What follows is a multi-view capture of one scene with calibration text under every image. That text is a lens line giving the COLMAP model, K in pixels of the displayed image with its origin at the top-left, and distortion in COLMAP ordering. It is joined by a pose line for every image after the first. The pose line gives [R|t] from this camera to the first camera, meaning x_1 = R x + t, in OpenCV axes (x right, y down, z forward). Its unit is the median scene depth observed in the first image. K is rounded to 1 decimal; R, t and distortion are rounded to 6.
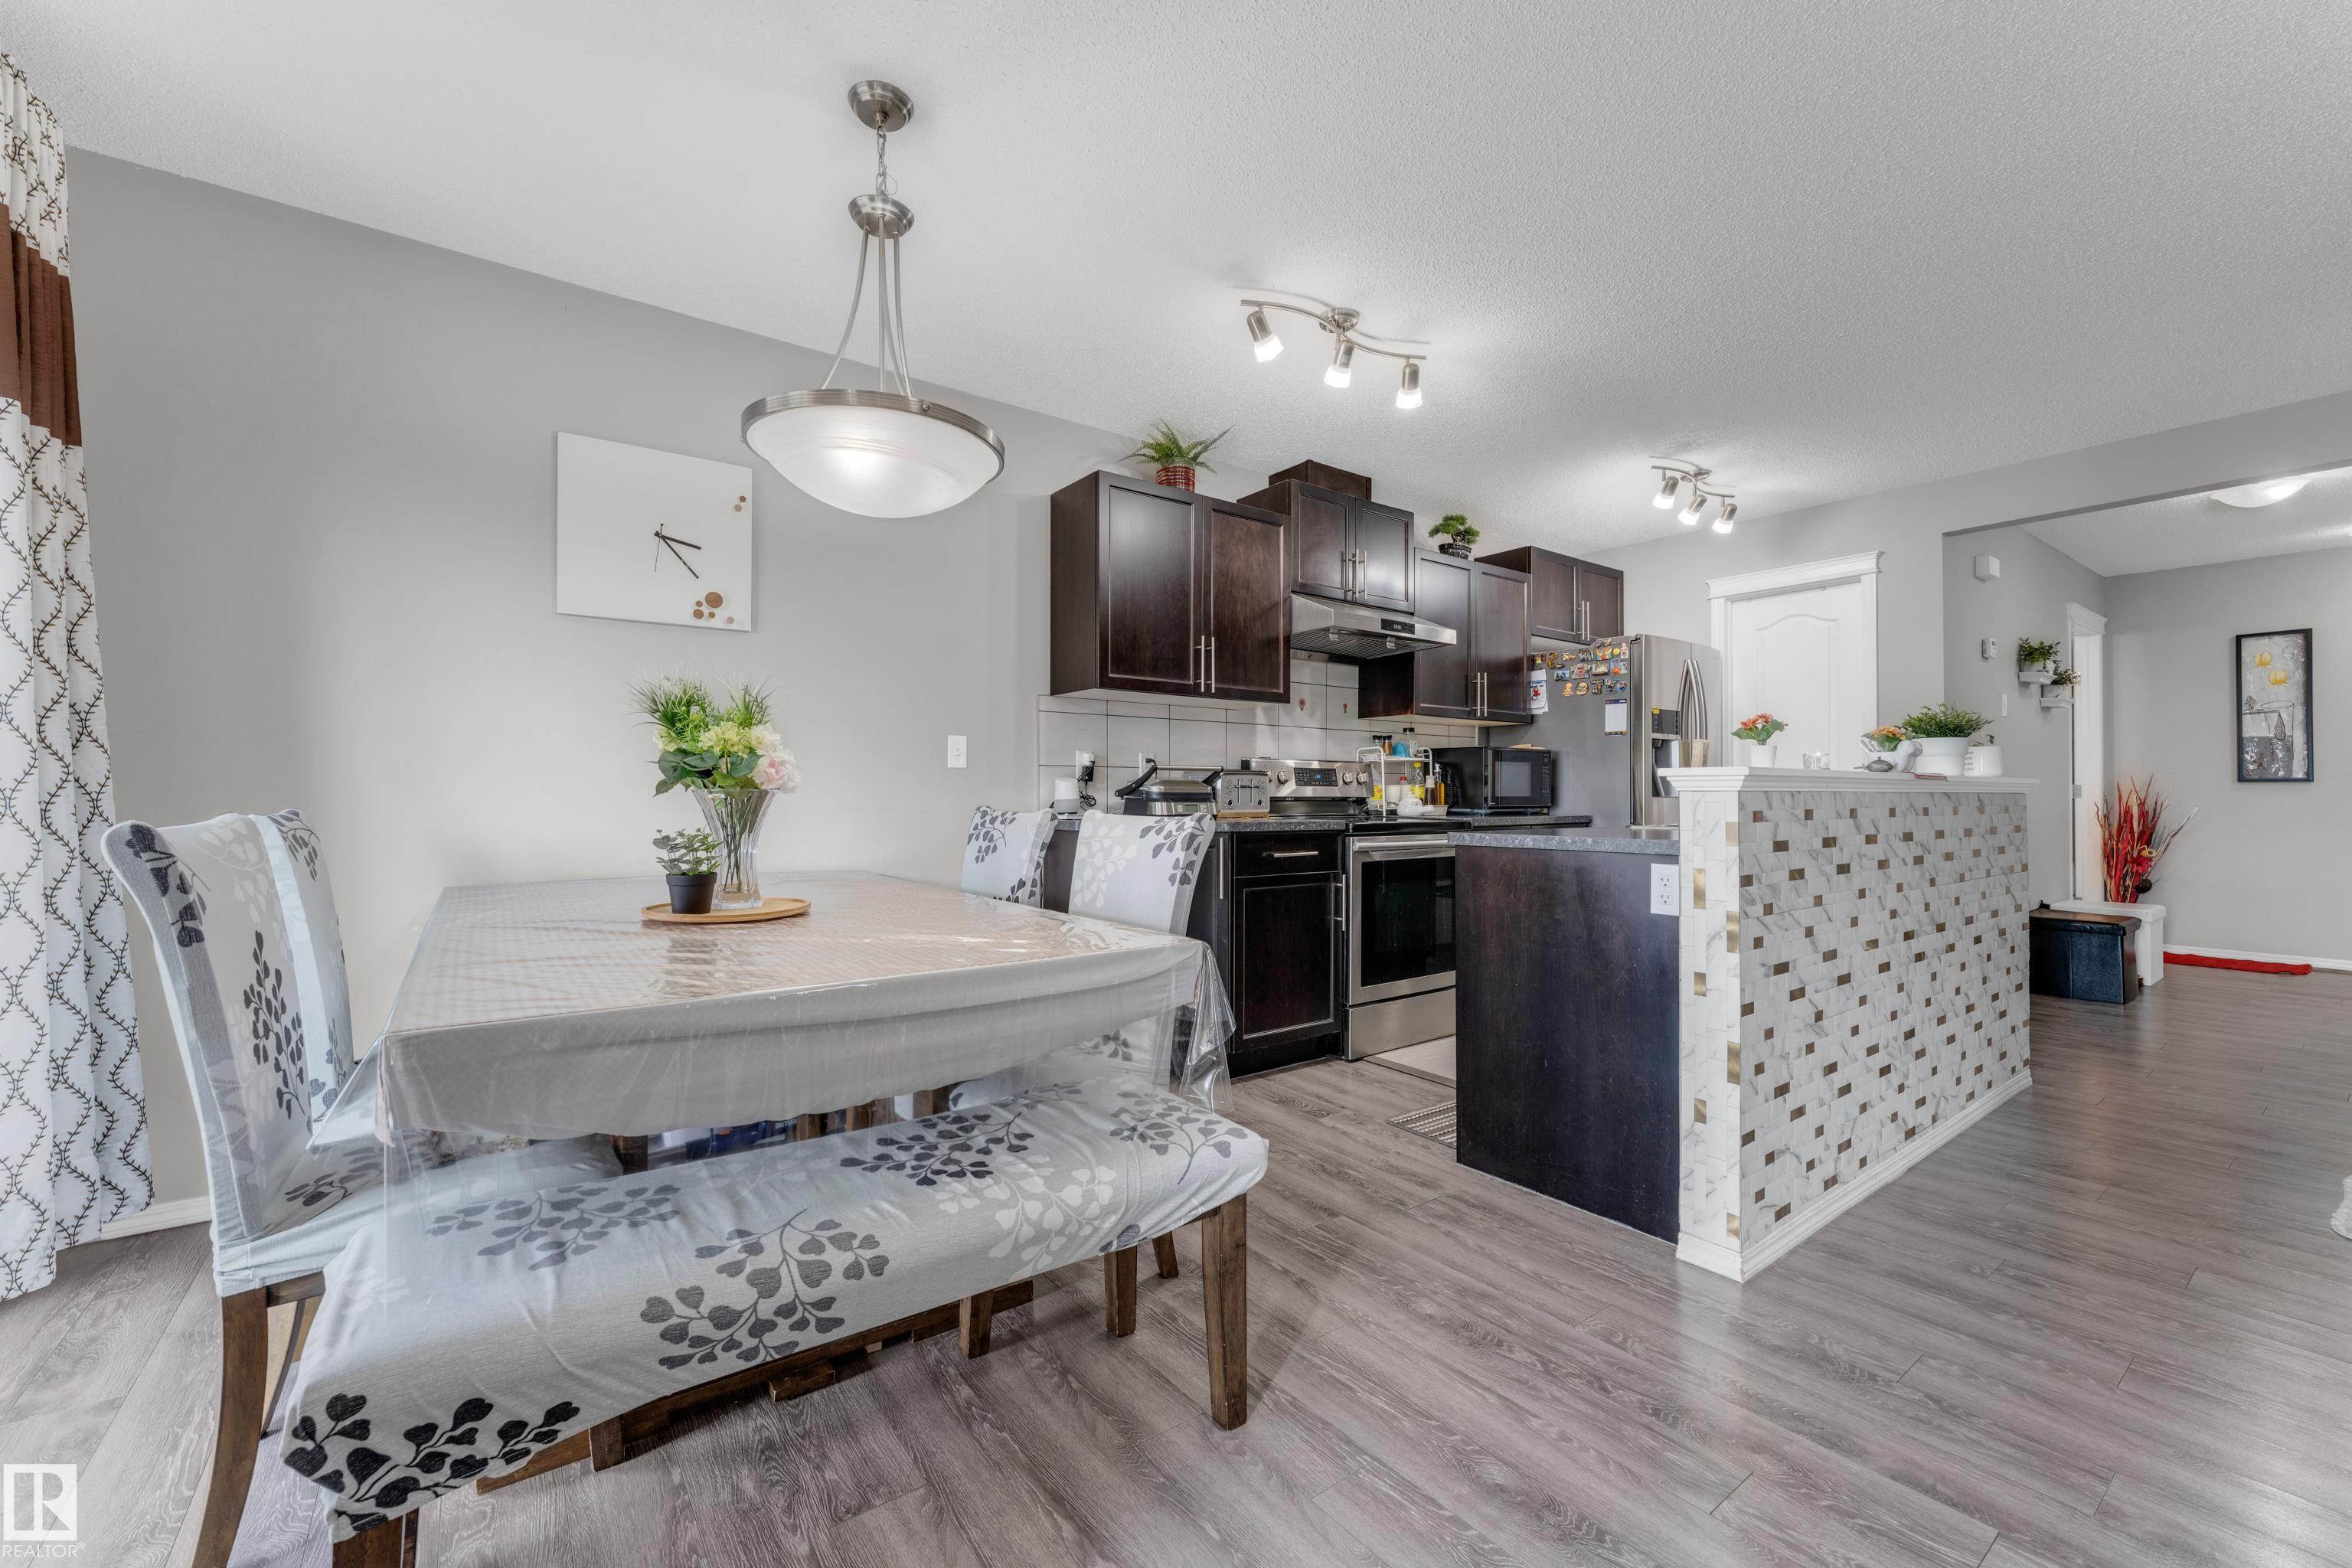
lens RADIAL K [[927.6, 0, 1180.9], [0, 927.6, 786.7], [0, 0, 1]] dist [-0.000624, -0.000064]
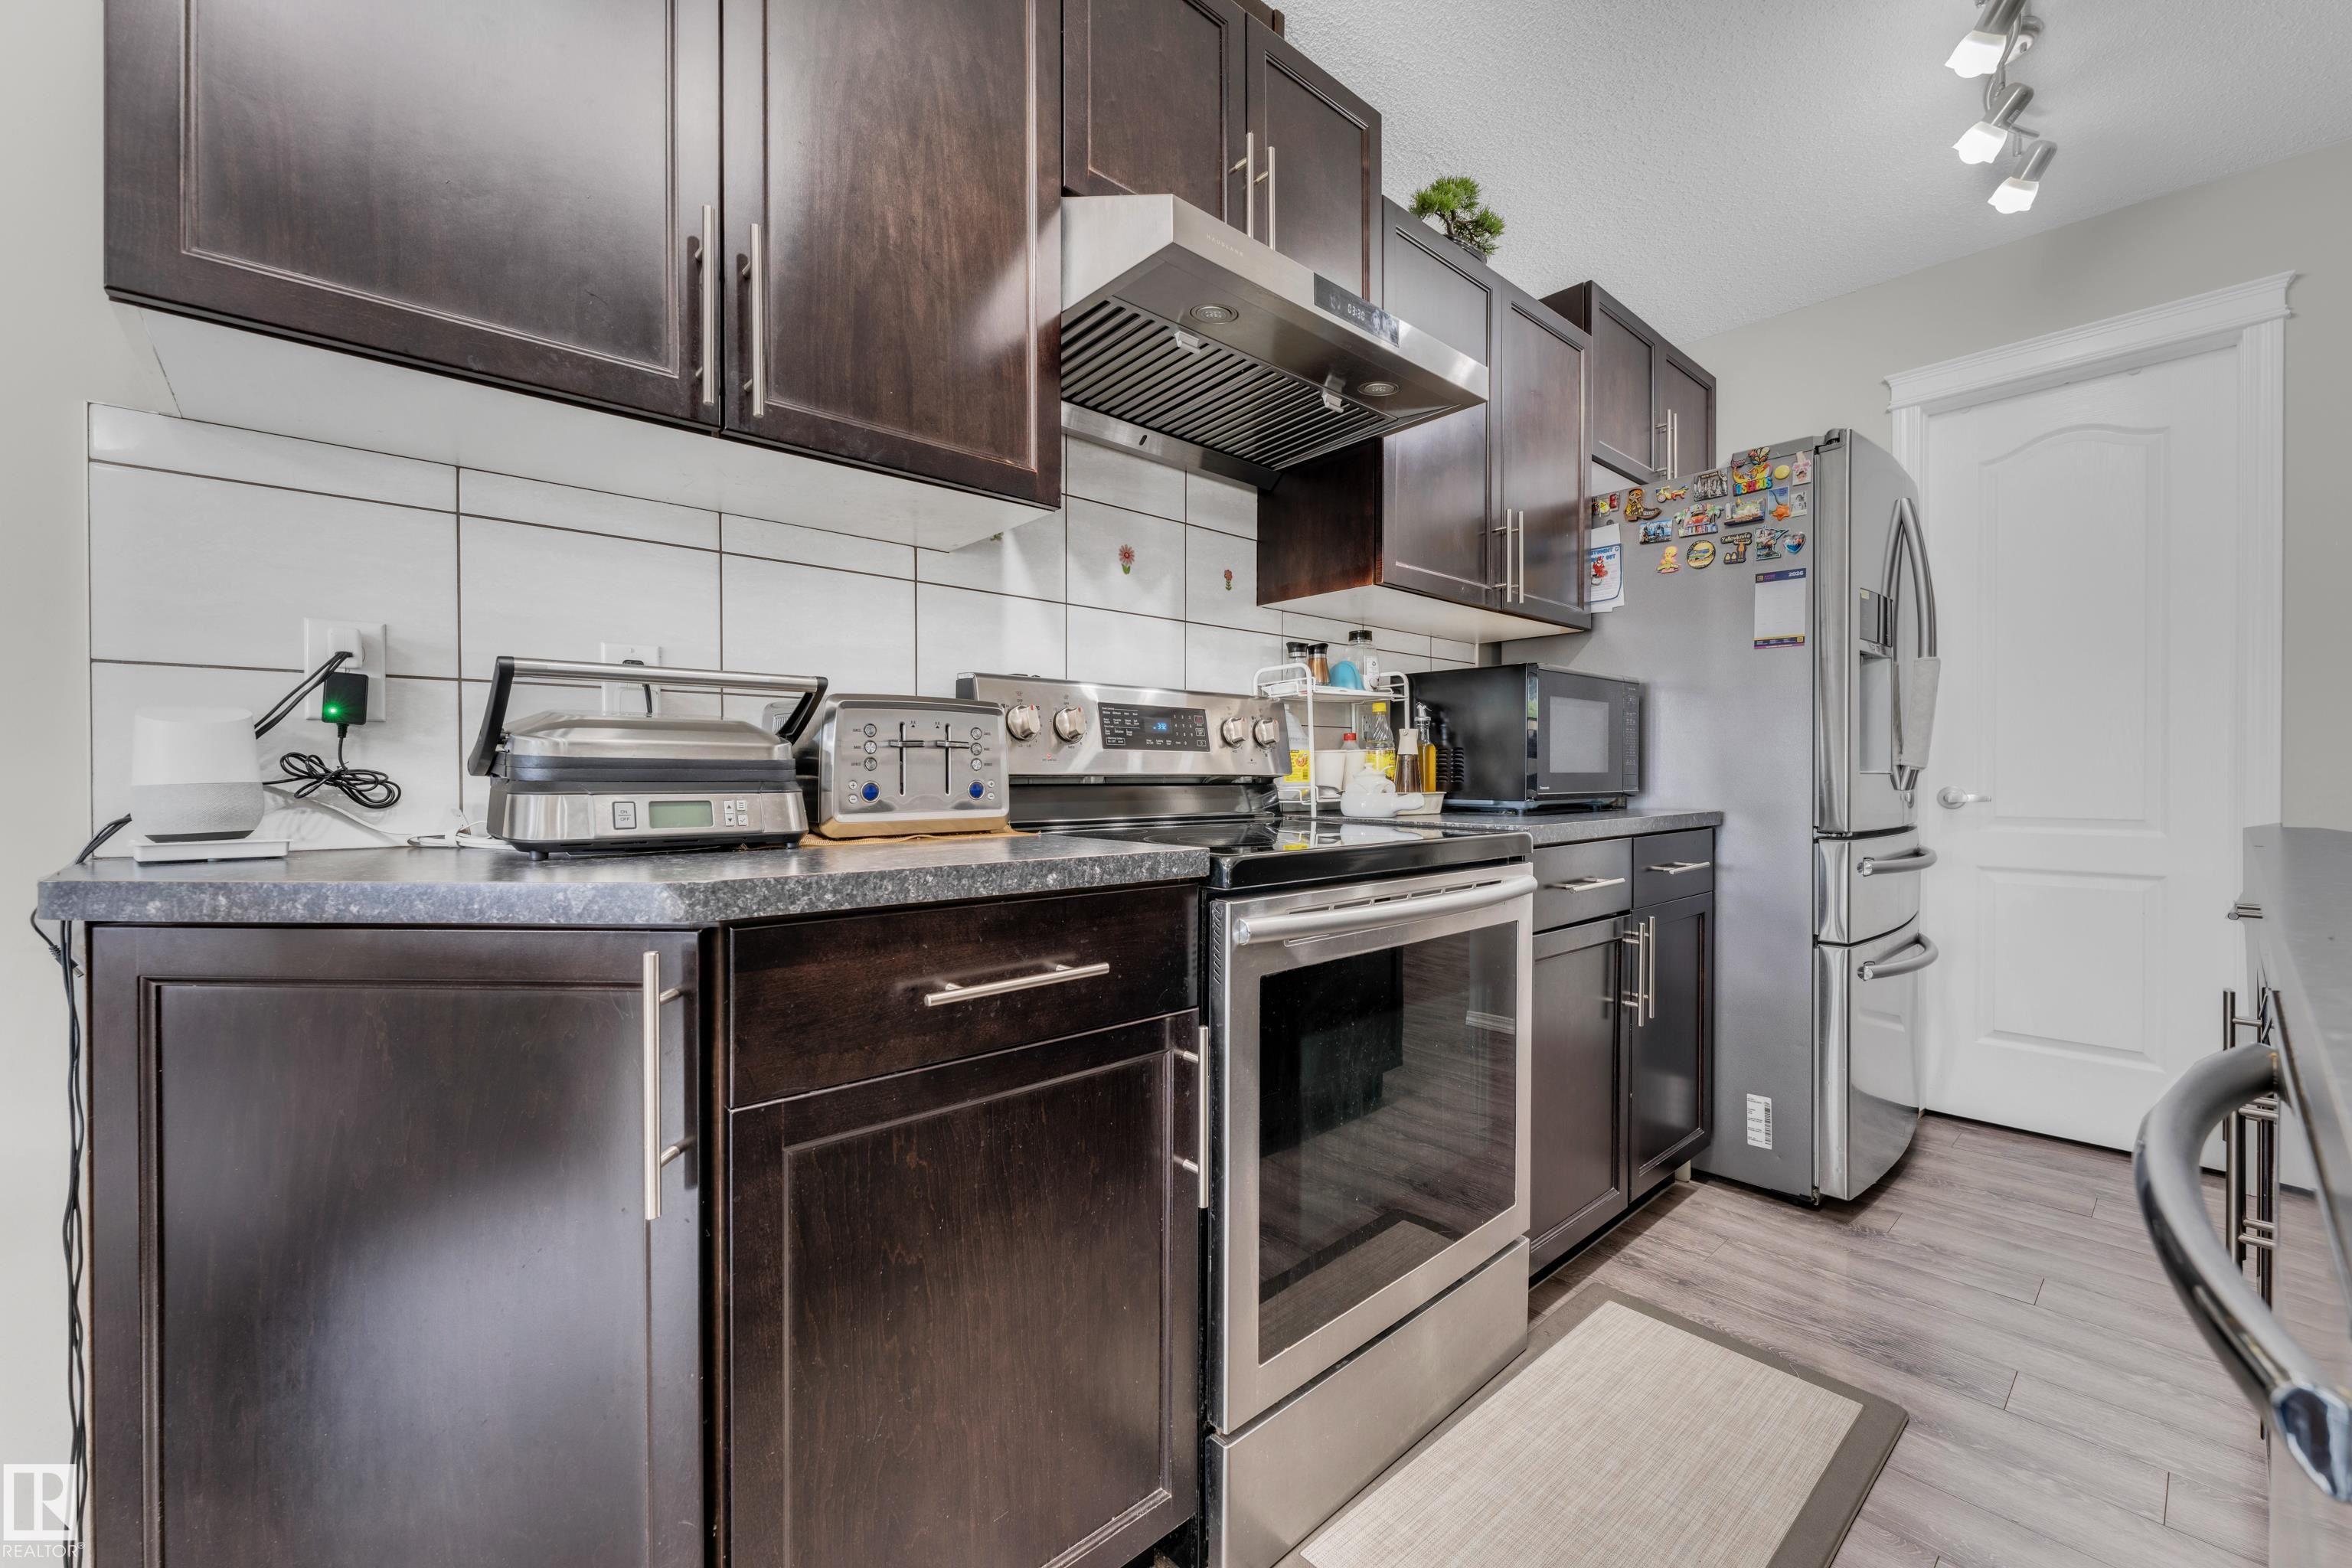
lens RADIAL K [[926.9, 0, 1183.7], [0, 926.9, 779.3], [0, 0, 1]] dist [-0.004666, -0.000171]
pose [[0.994896, -0.005422, 0.100761, 0.117746], [0.004207, 0.999916, 0.012268, 0.008013], [-0.100819, -0.011781, 0.994835, 0.591432]]
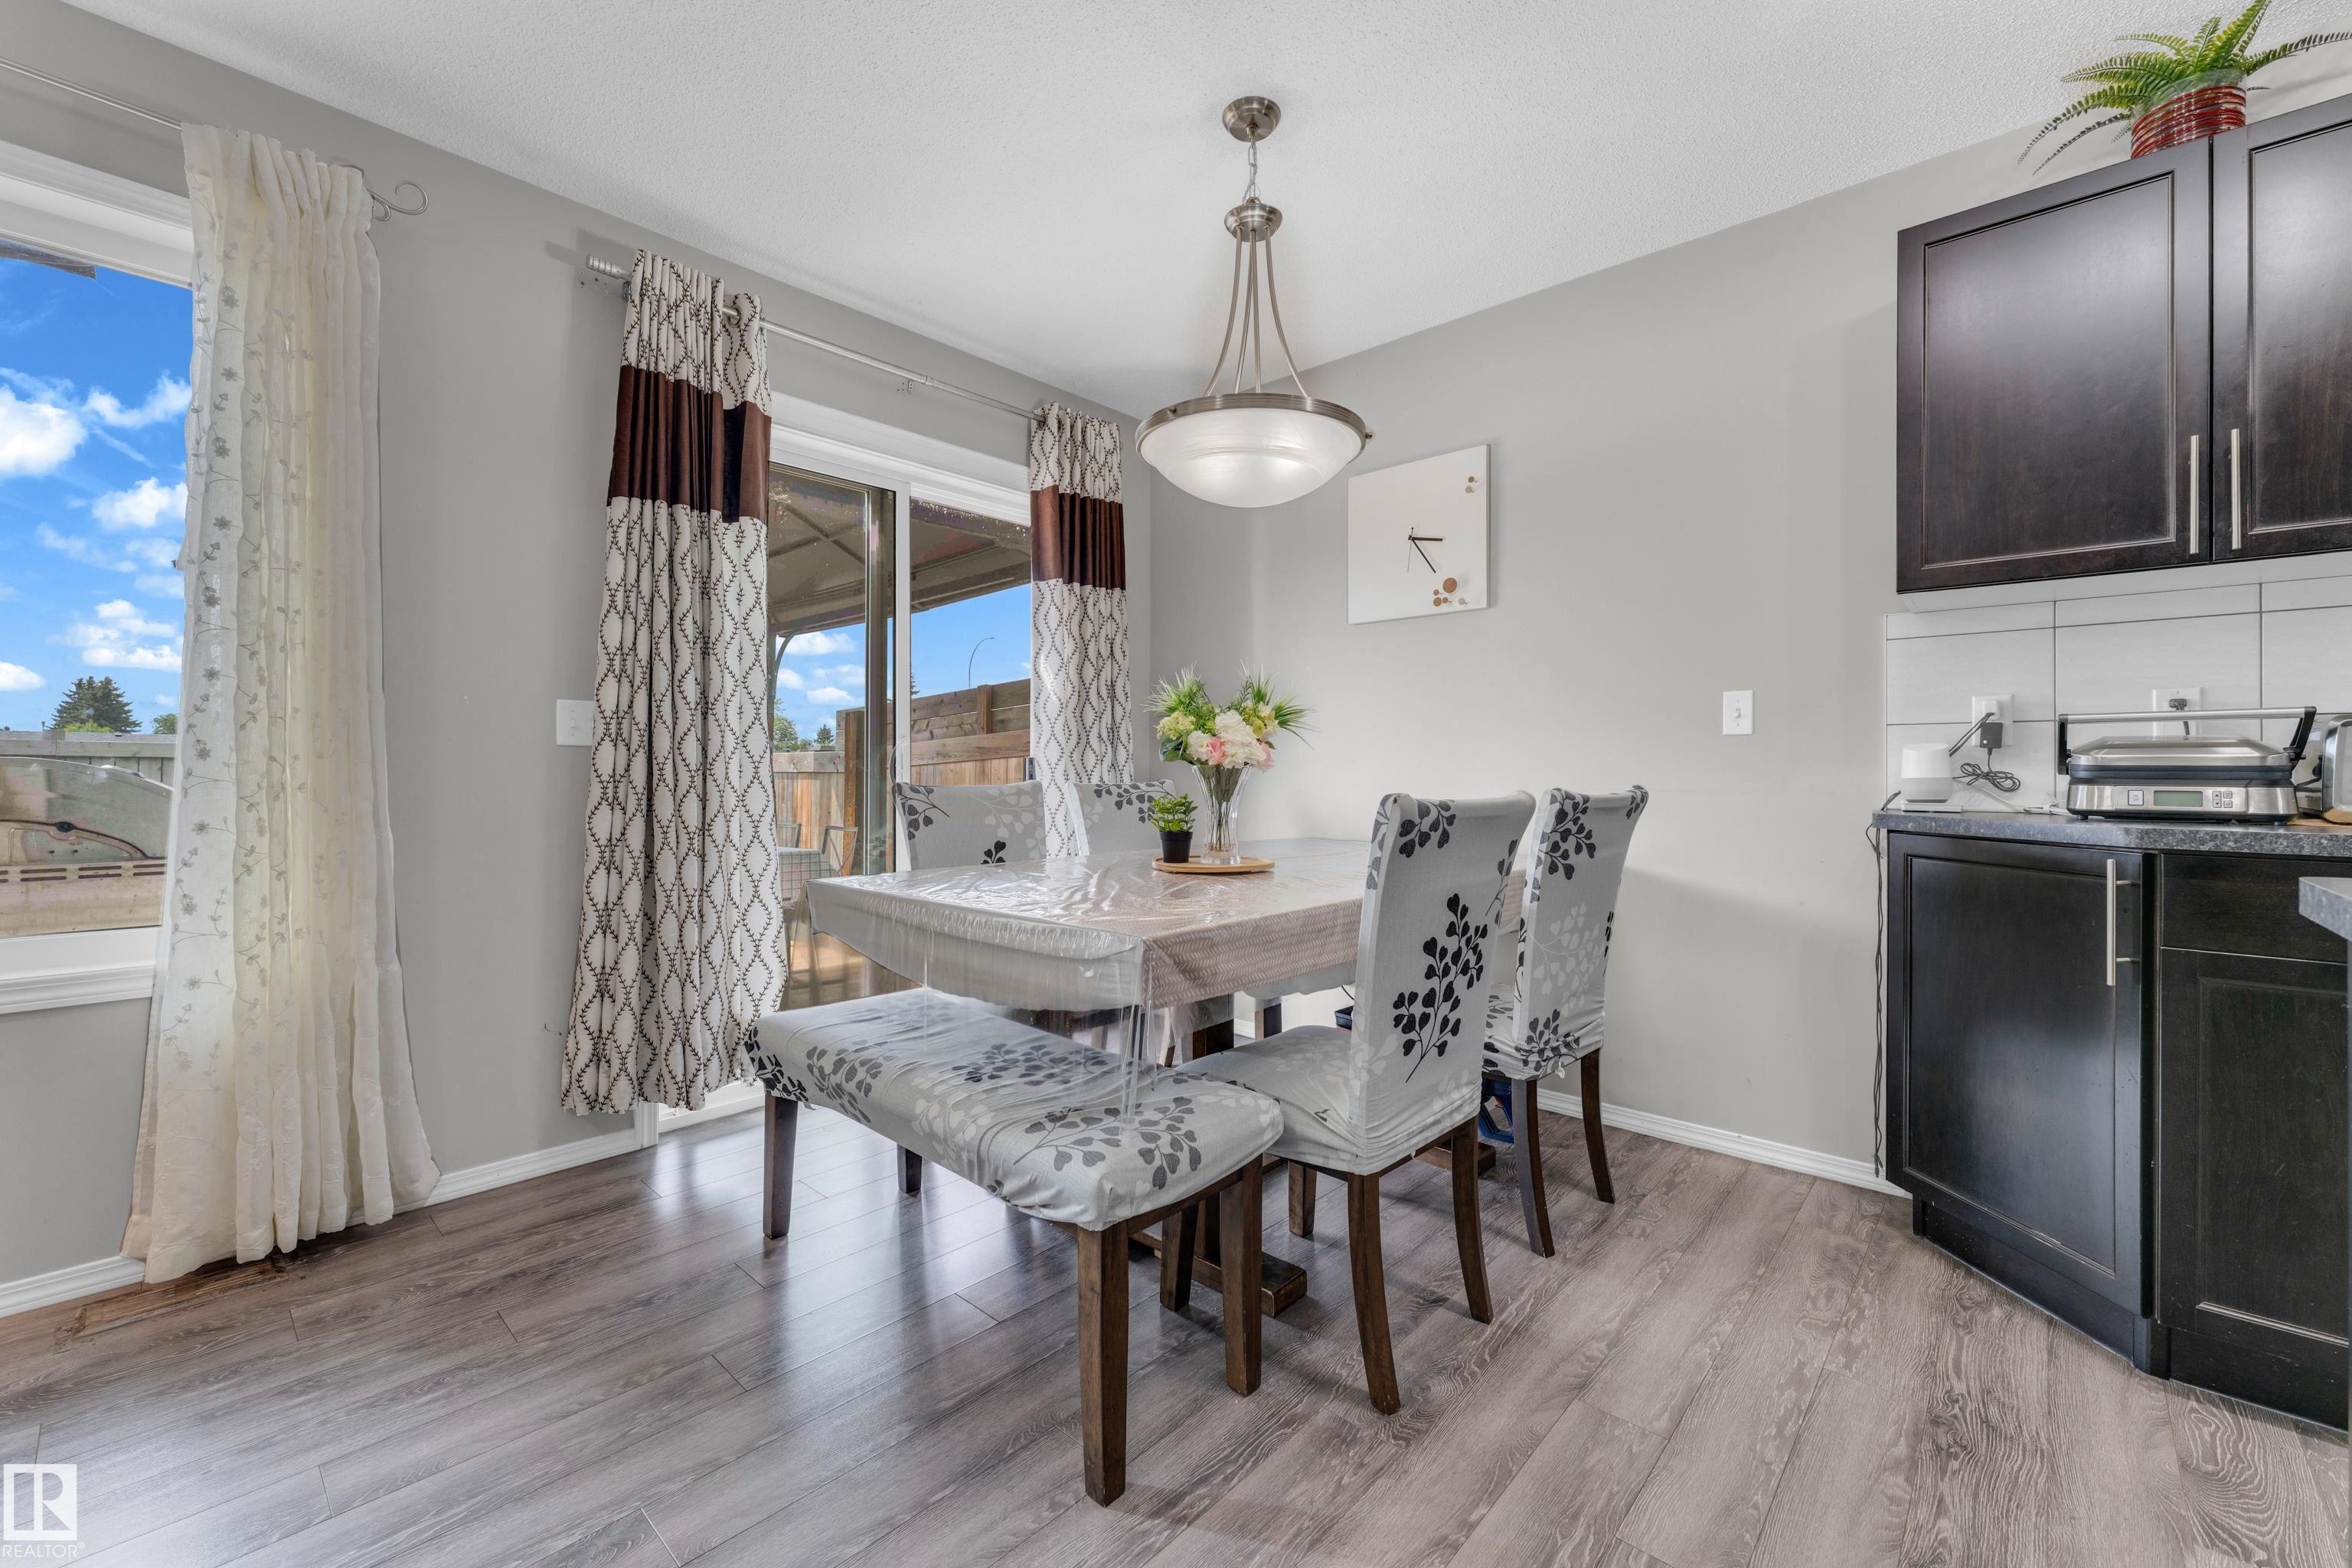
lens RADIAL K [[969.0, 0, 1156.6], [0, 969.0, 767.1], [0, 0, 1]] dist [-0.002479, -0.000173]
pose [[0.177770, -0.005859, -0.984055, 0.350922], [0.006972, 0.999965, -0.004694, 0.004584], [0.984047, -0.006026, 0.177805, 0.327130]]
